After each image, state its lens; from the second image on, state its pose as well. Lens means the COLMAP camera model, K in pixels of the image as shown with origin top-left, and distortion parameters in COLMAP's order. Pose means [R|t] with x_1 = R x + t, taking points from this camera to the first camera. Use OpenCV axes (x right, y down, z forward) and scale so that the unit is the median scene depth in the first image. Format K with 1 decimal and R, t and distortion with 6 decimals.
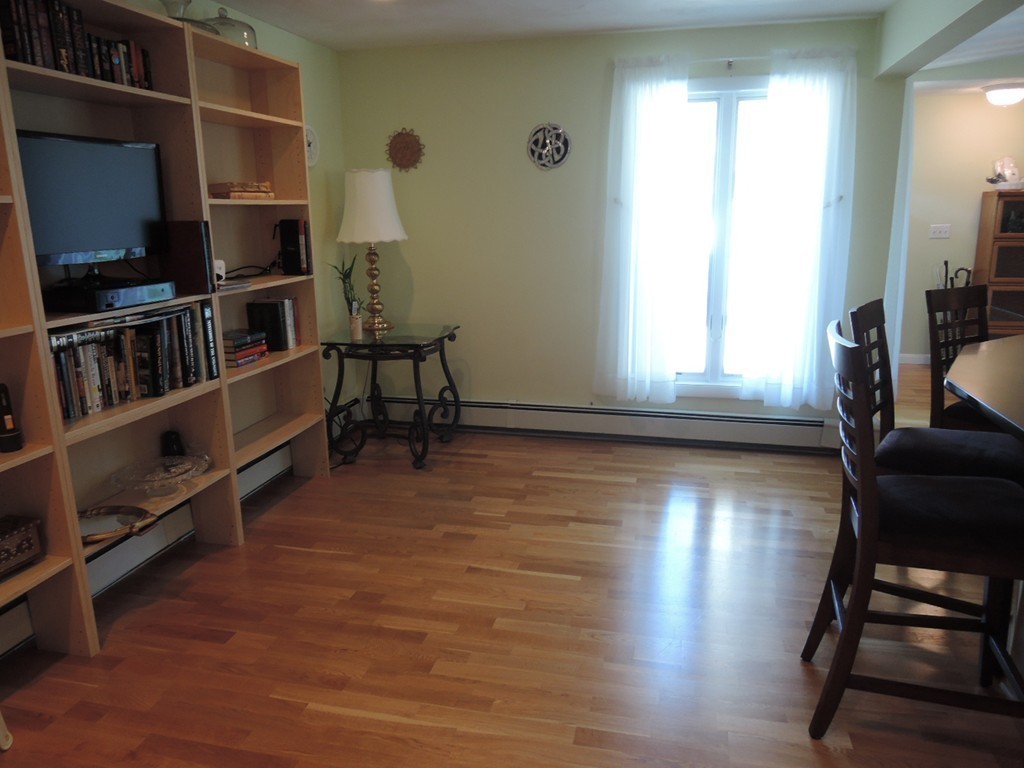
lens RADIAL K [[731.5, 0, 512.0], [0, 731.5, 384.0], [0, 0, 1]] dist [-0.046238, 0.026796]
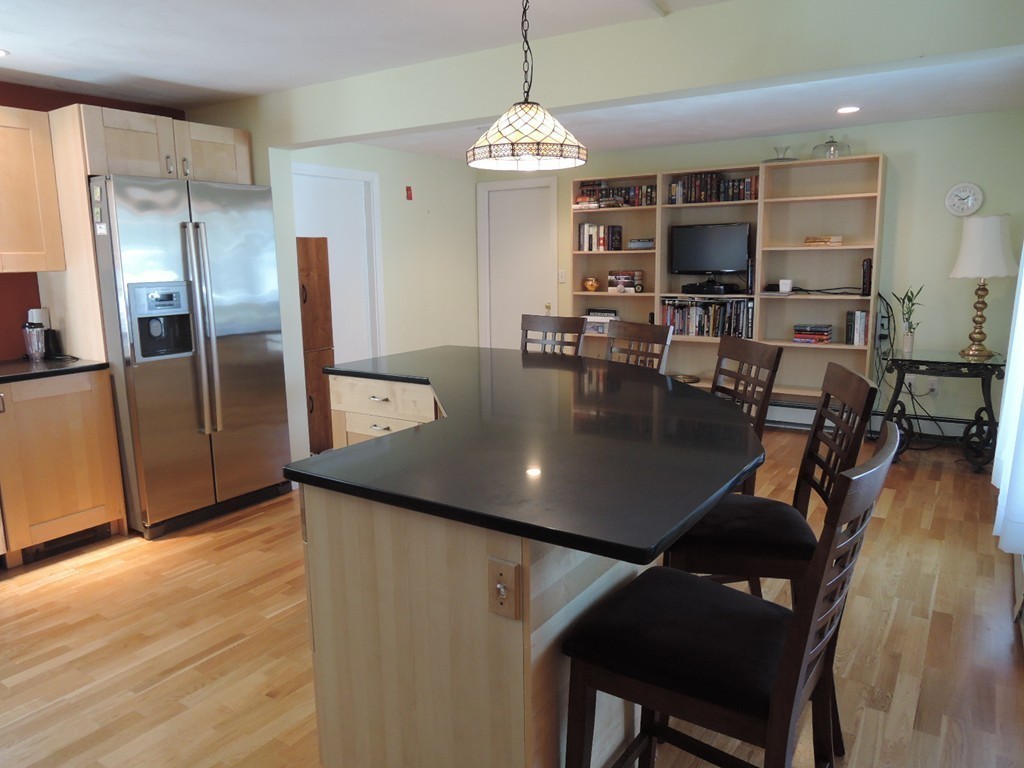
lens RADIAL K [[731.5, 0, 512.0], [0, 731.5, 384.0], [0, 0, 1]] dist [-0.046238, 0.026796]
pose [[-0.346883, 0.175271, -0.921386, 1.687643], [-0.195352, 0.947337, 0.253753, -0.271834], [0.917339, 0.268017, -0.294375, 1.051228]]
